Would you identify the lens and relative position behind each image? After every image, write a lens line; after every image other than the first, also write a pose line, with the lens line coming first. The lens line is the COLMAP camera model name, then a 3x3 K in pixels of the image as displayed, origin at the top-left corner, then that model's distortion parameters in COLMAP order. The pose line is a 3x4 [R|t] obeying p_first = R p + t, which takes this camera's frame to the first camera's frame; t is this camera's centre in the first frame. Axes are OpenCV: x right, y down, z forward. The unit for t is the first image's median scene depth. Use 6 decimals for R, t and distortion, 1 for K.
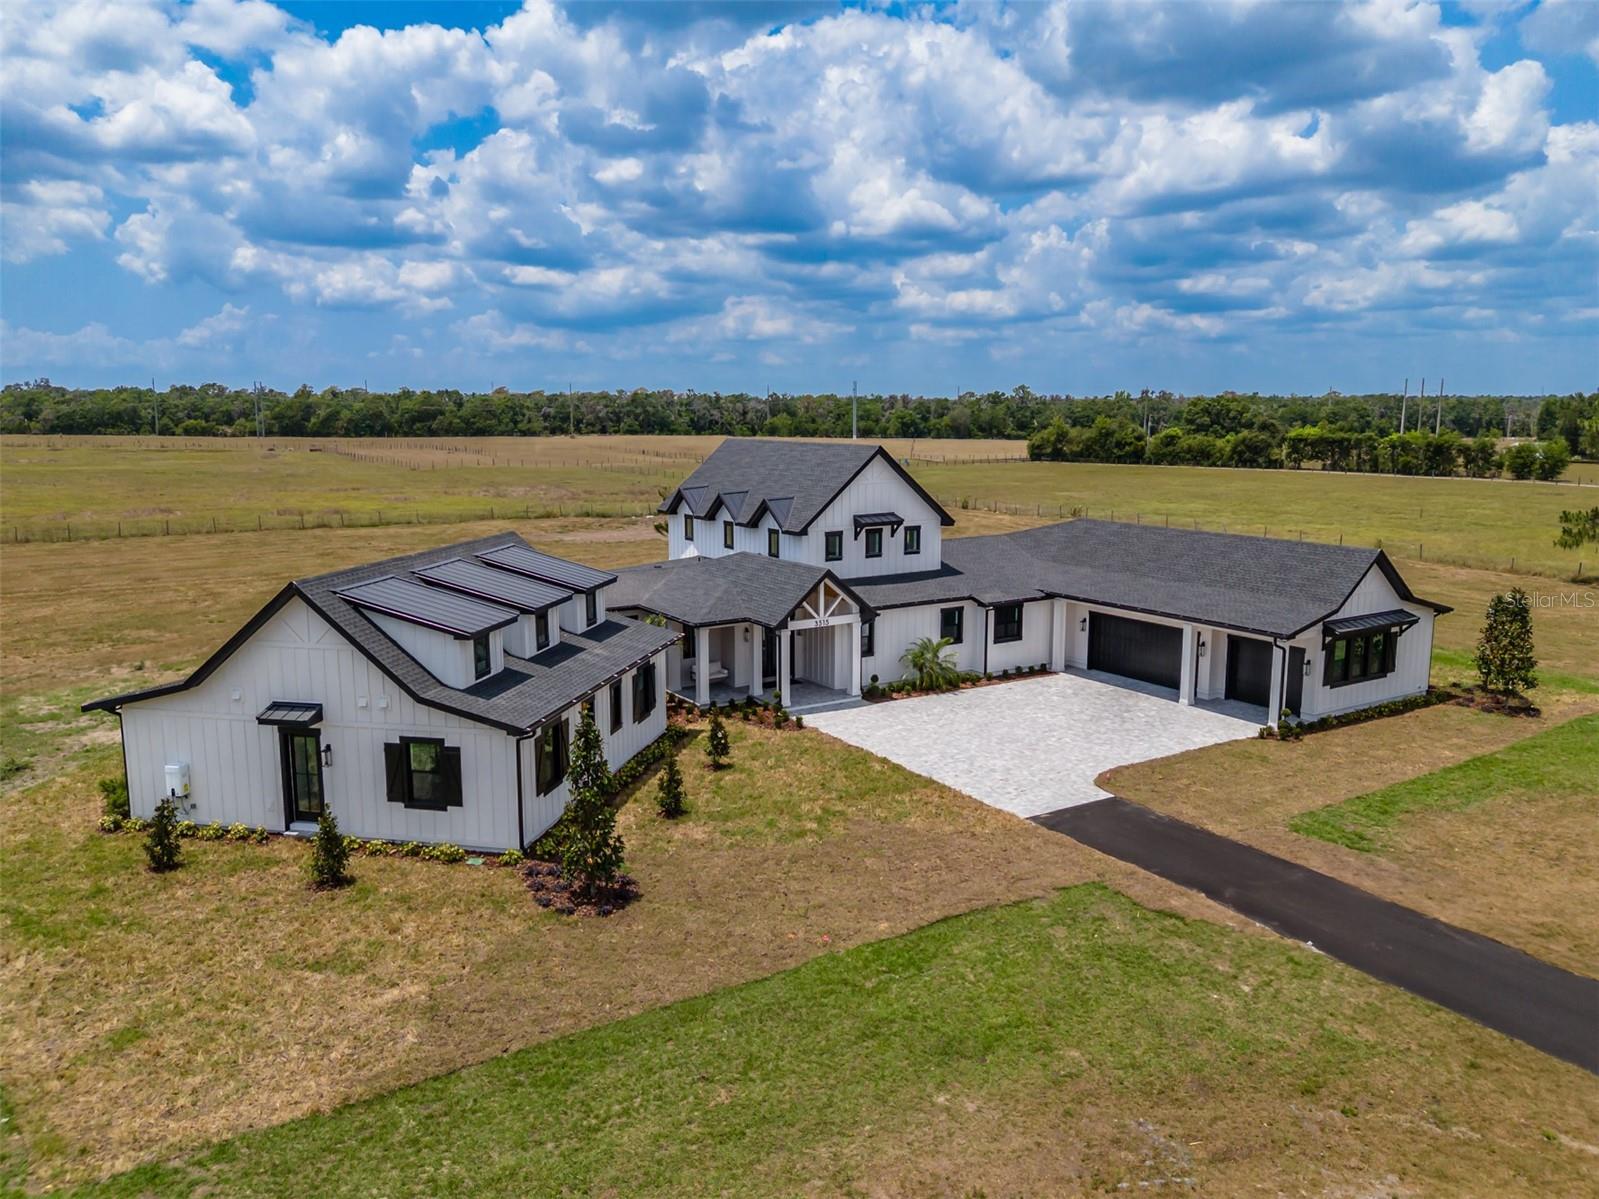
lens RADIAL K [[1170.4, 0, 799.1], [0, 1170.4, 591.5], [0, 0, 1]] dist [0.065004, -0.056712]
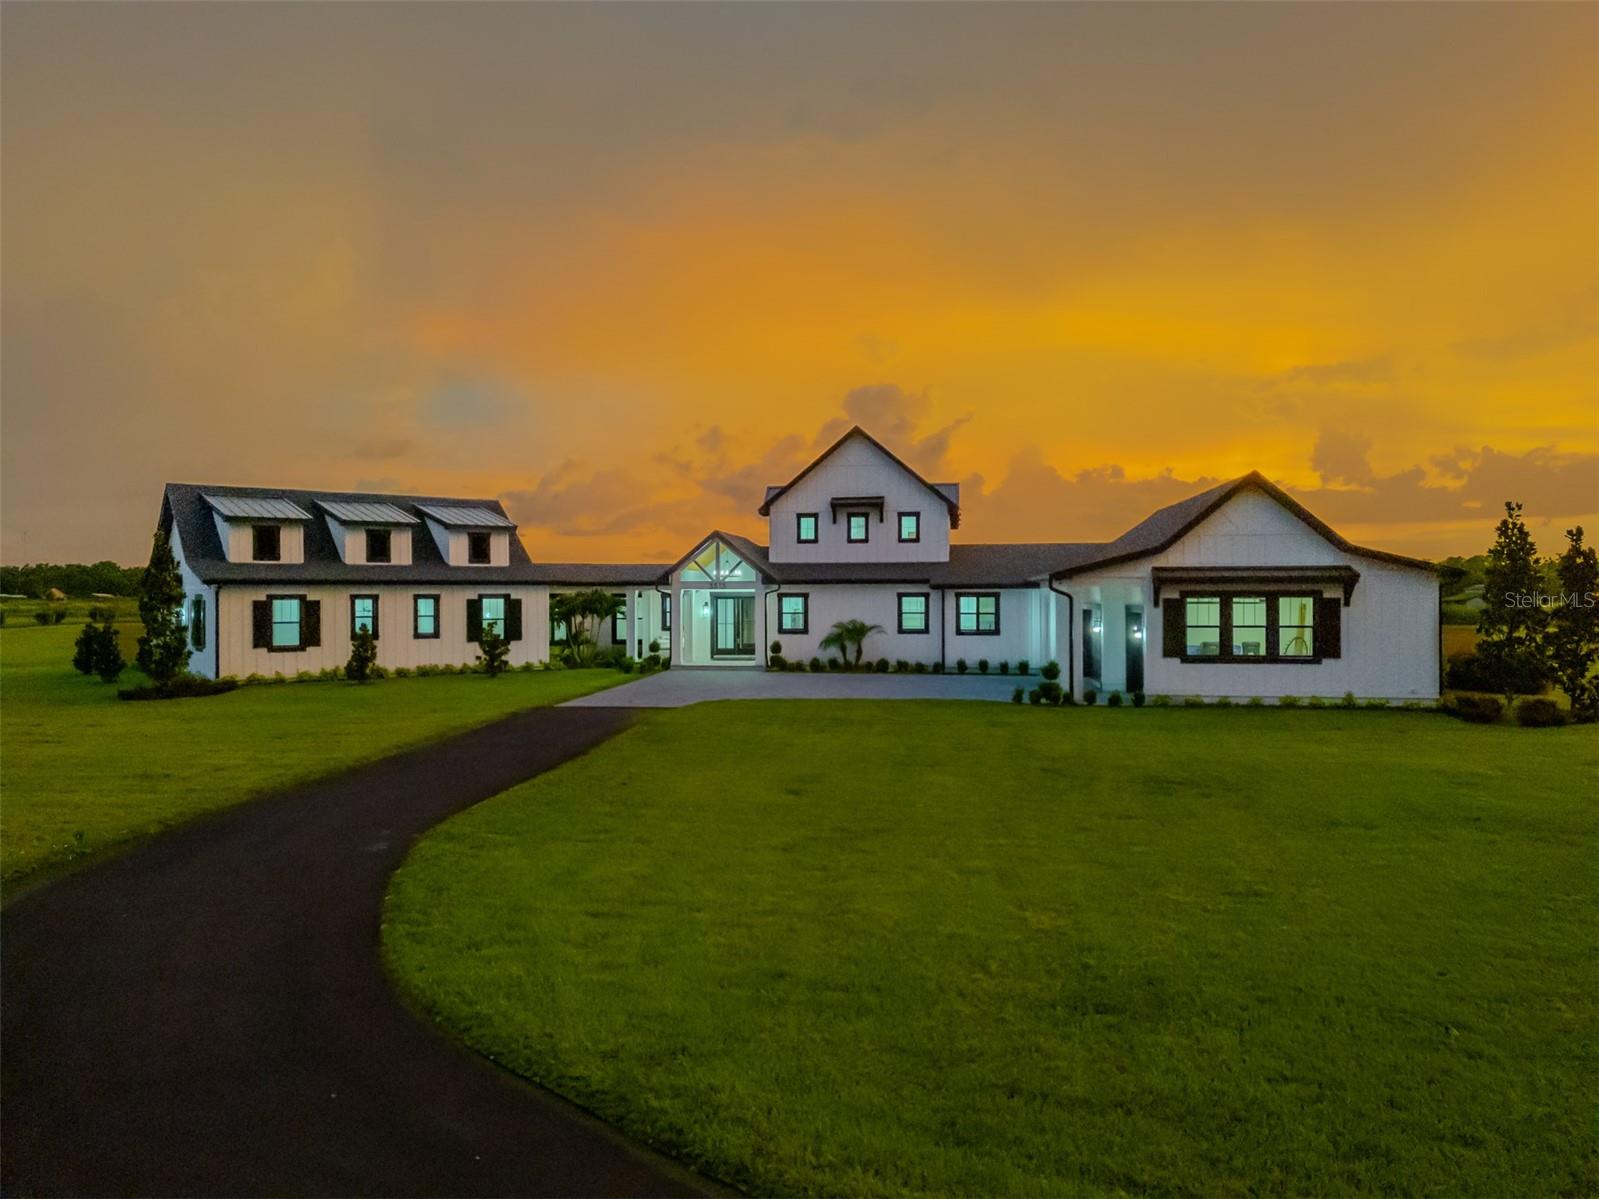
lens RADIAL K [[1170.4, 0, 795.6], [0, 1170.4, 598.6], [0, 0, 1]] dist [0.065004, -0.056712]
pose [[0.761192, 0.000248, -0.648526, 0.710145], [-0.099864, 0.988118, -0.116834, 0.145933], [0.640791, 0.153698, 0.752173, 0.285711]]
